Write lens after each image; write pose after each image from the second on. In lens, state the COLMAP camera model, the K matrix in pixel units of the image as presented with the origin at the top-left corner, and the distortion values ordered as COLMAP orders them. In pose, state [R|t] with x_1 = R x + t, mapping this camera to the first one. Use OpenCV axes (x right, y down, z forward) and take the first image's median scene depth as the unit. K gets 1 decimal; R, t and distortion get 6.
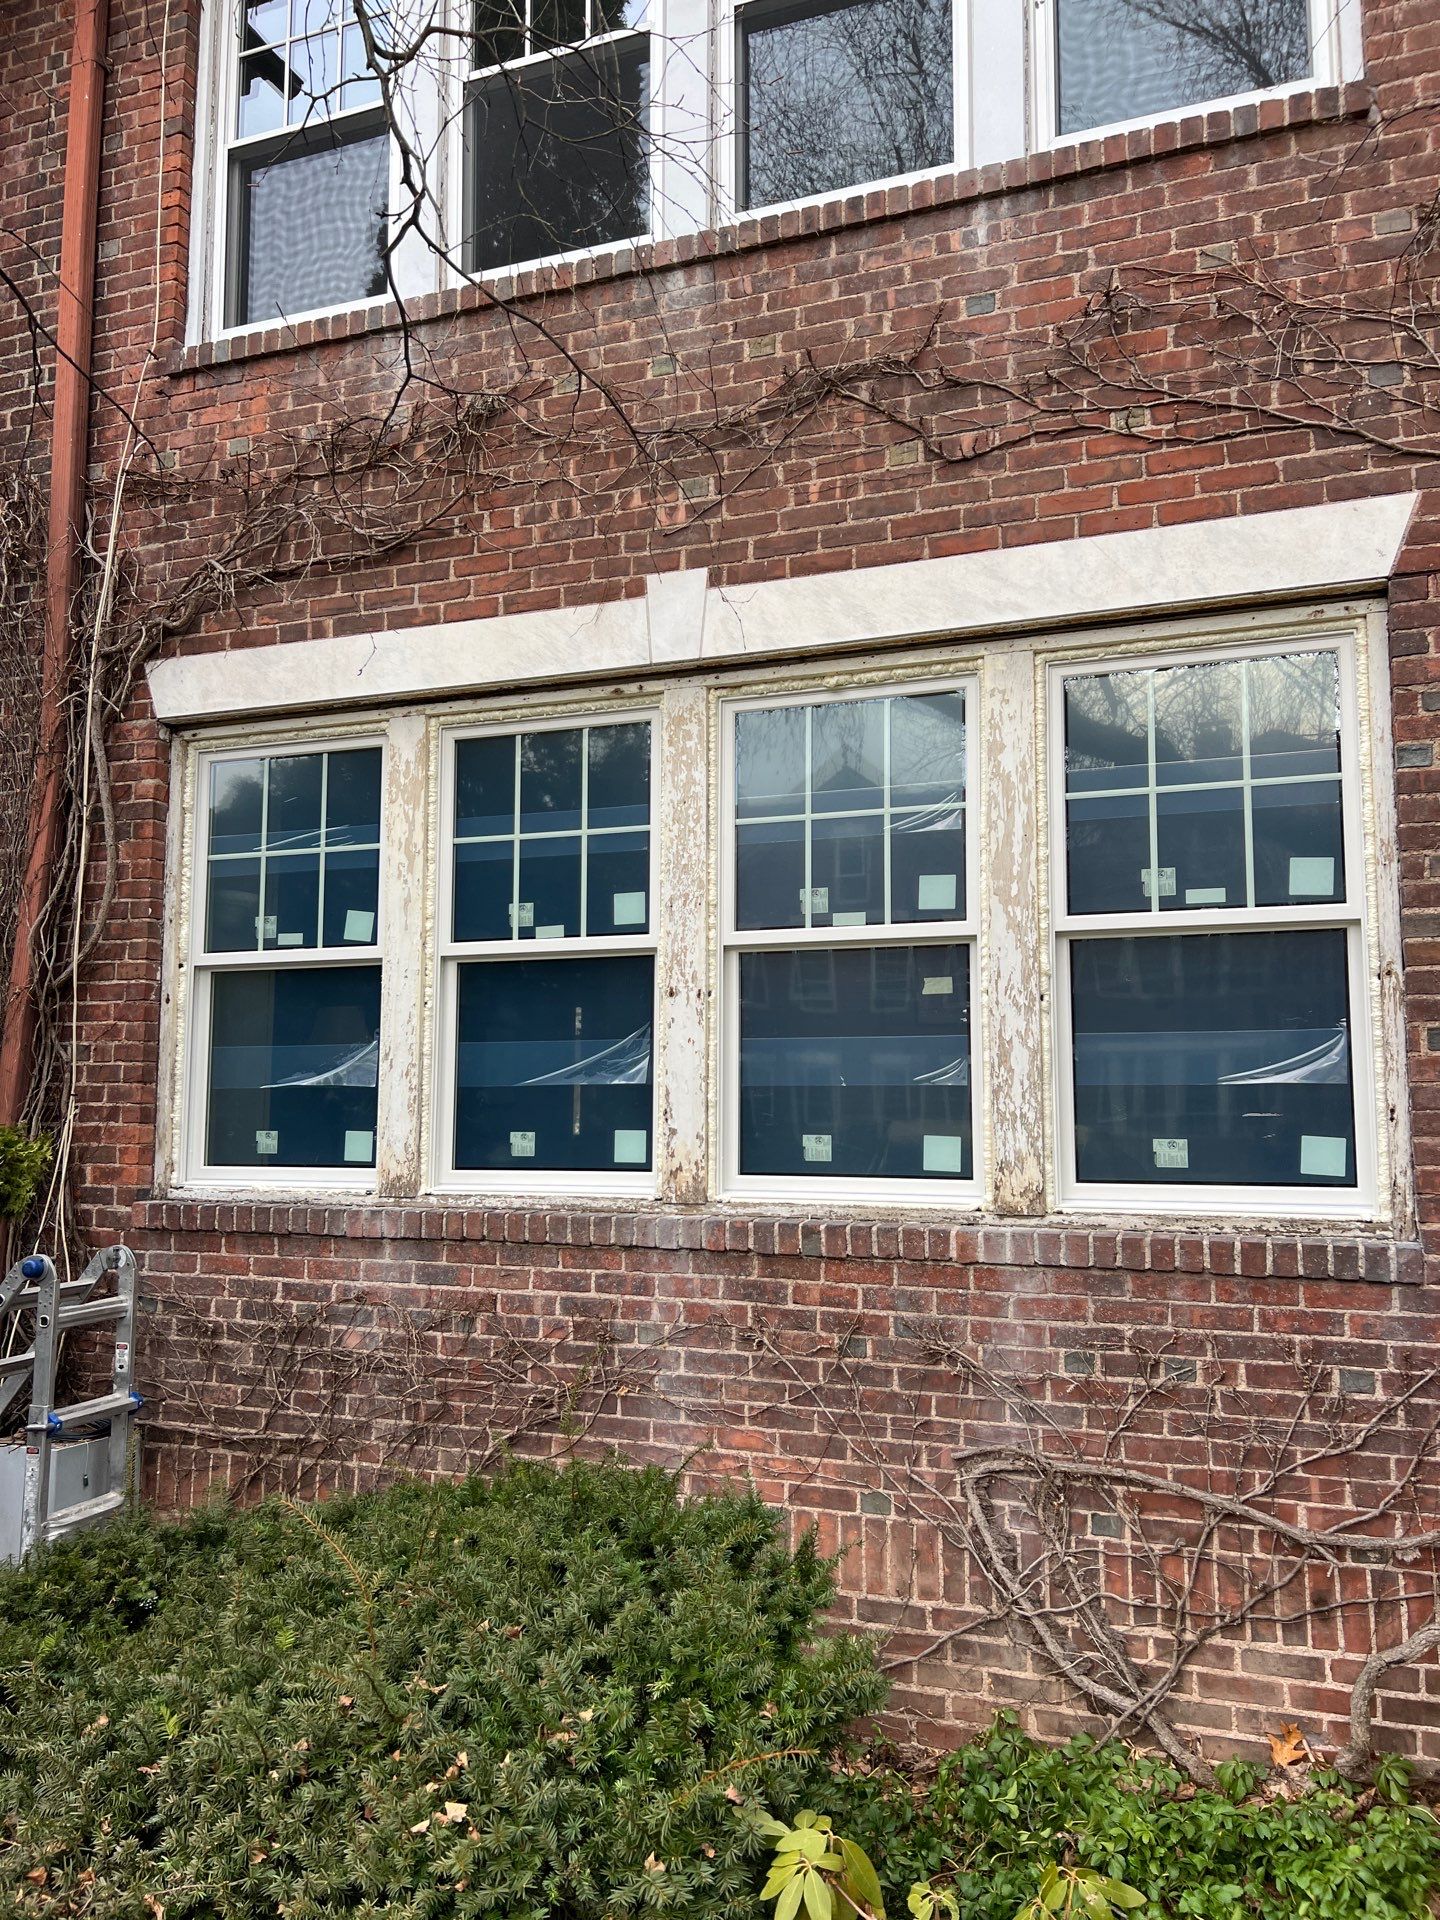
lens RADIAL K [[1490.2, 0, 715.8], [0, 1490.2, 942.8], [0, 0, 1]] dist [0.040854, -0.050829]
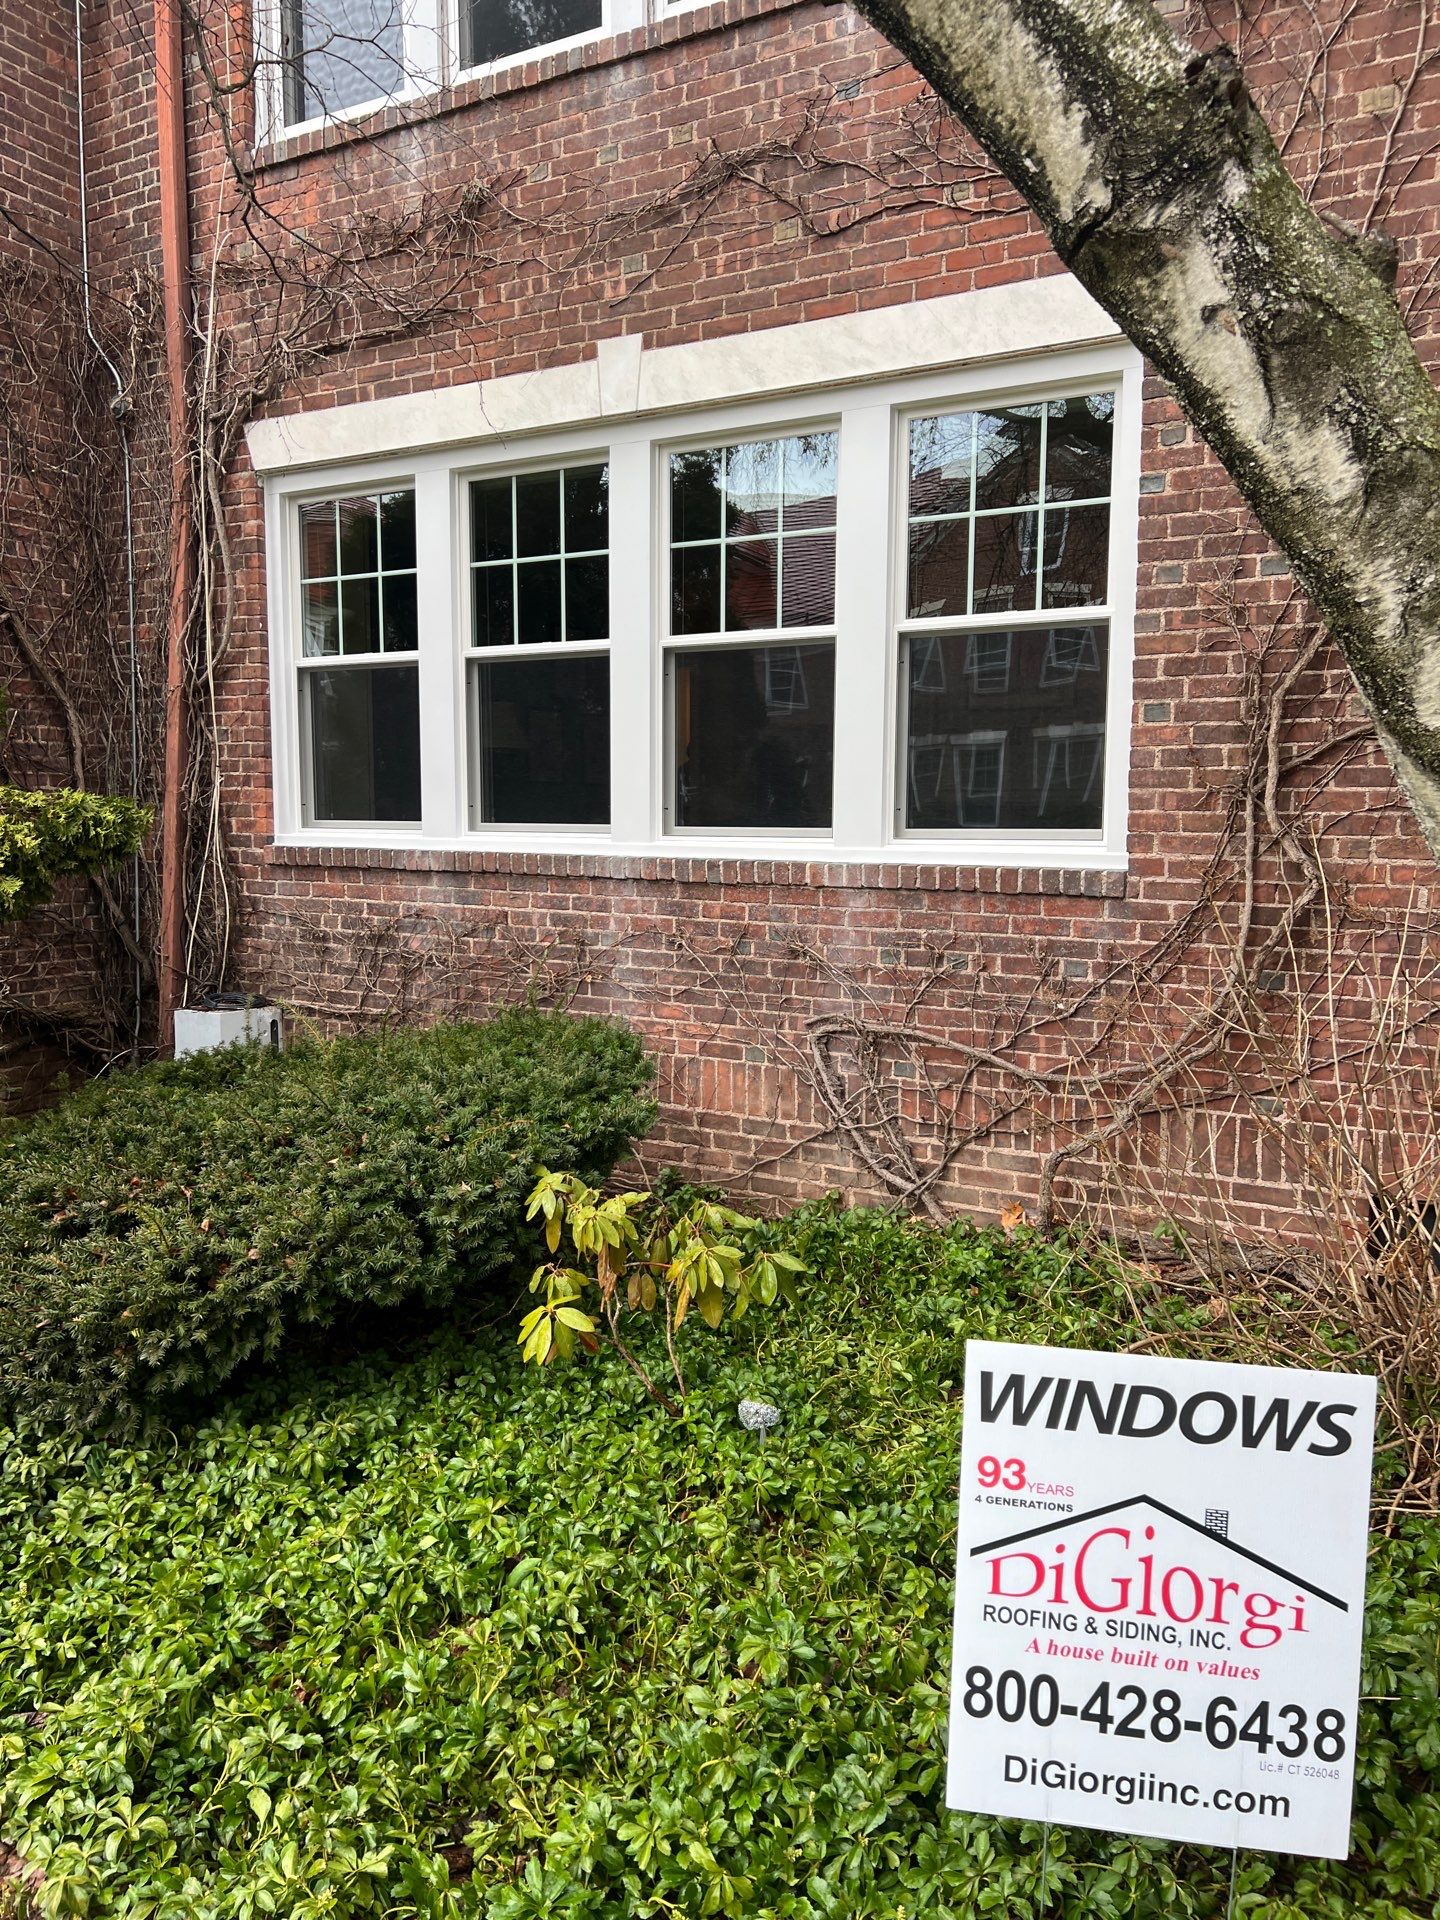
lens RADIAL K [[1490.2, 0, 733.9], [0, 1490.2, 974.7], [0, 0, 1]] dist [0.040854, -0.050829]
pose [[0.986855, 0.020874, -0.160257, 0.277002], [0.014191, 0.976601, 0.214589, 0.001652], [0.160987, -0.214043, 0.963467, -0.293961]]
